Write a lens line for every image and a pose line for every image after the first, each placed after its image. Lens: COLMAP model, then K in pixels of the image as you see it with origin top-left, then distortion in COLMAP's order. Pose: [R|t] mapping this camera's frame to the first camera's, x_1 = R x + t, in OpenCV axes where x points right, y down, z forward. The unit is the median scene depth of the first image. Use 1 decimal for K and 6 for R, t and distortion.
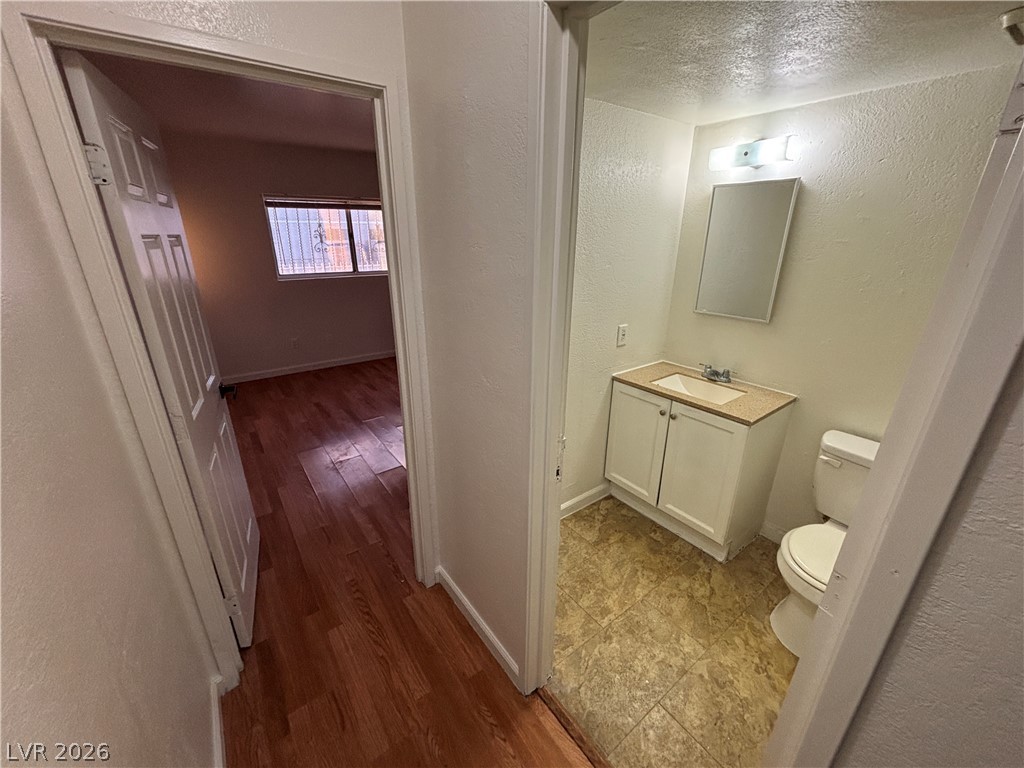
lens RADIAL K [[411.8, 0, 511.3], [0, 411.8, 382.7], [0, 0, 1]] dist [0.005837, -0.000479]
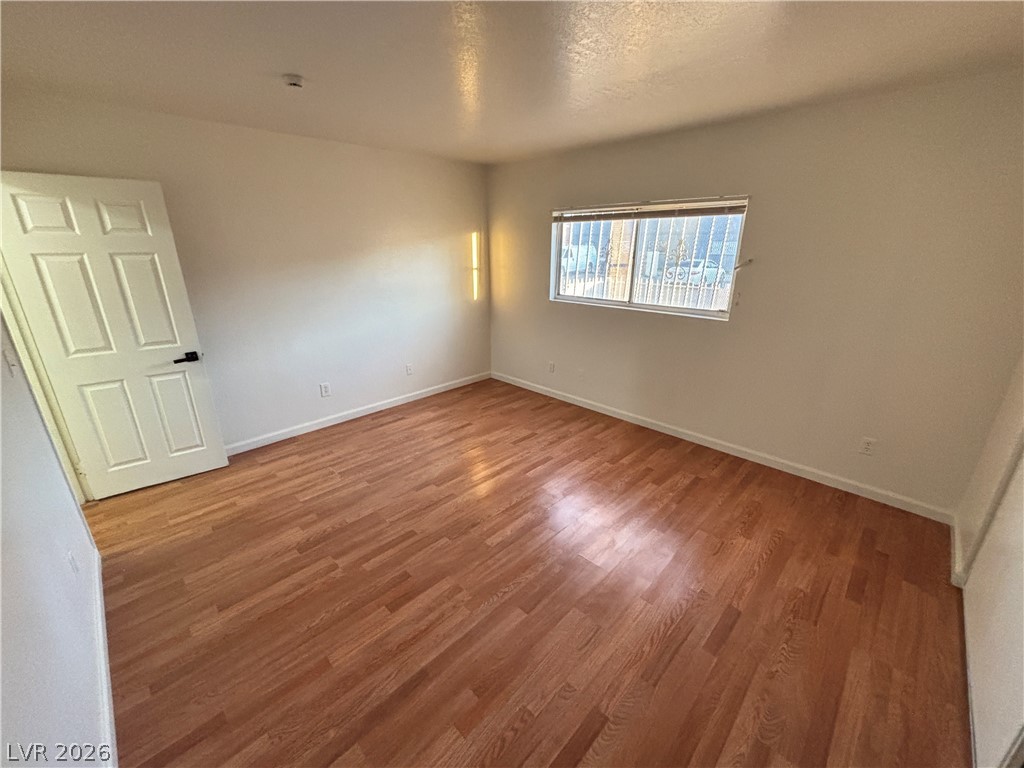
lens RADIAL K [[411.8, 0, 507.7], [0, 411.8, 385.1], [0, 0, 1]] dist [0.005837, -0.000479]
pose [[0.152297, 0.323917, -0.933747, 0.353932], [-0.341151, 0.903929, 0.257931, -0.266466], [0.927589, 0.279267, 0.248170, 0.694719]]
